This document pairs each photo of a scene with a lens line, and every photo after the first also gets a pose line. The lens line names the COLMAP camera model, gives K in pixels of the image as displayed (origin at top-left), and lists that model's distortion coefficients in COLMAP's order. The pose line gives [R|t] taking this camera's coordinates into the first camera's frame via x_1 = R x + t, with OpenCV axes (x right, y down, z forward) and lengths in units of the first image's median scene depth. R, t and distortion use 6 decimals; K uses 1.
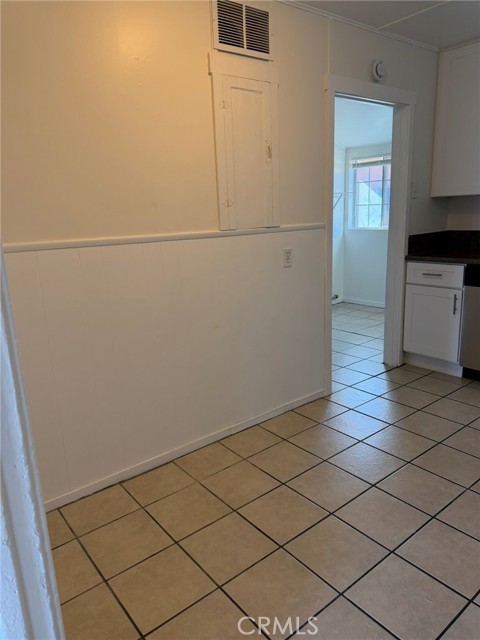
lens RADIAL K [[454.8, 0, 236.6], [0, 454.8, 318.2], [0, 0, 1]] dist [0.044853, -0.052644]
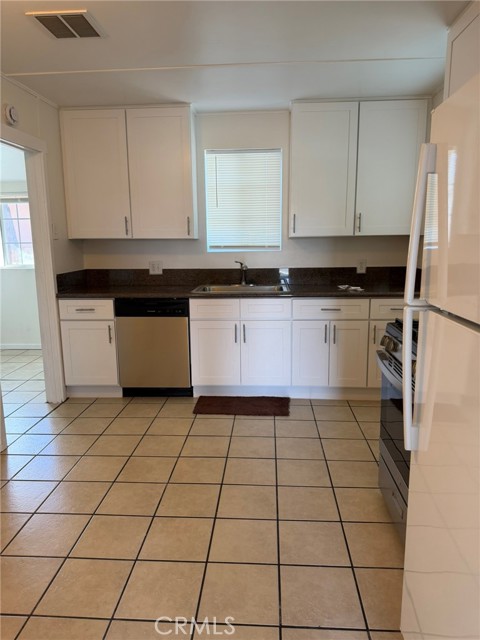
lens RADIAL K [[454.8, 0, 242.0], [0, 454.8, 317.7], [0, 0, 1]] dist [0.044853, -0.052644]
pose [[0.667106, -0.097423, 0.738565, -0.124494], [0.157239, 0.987490, -0.011768, -0.005248], [-0.728179, 0.123982, 0.674080, 0.002039]]
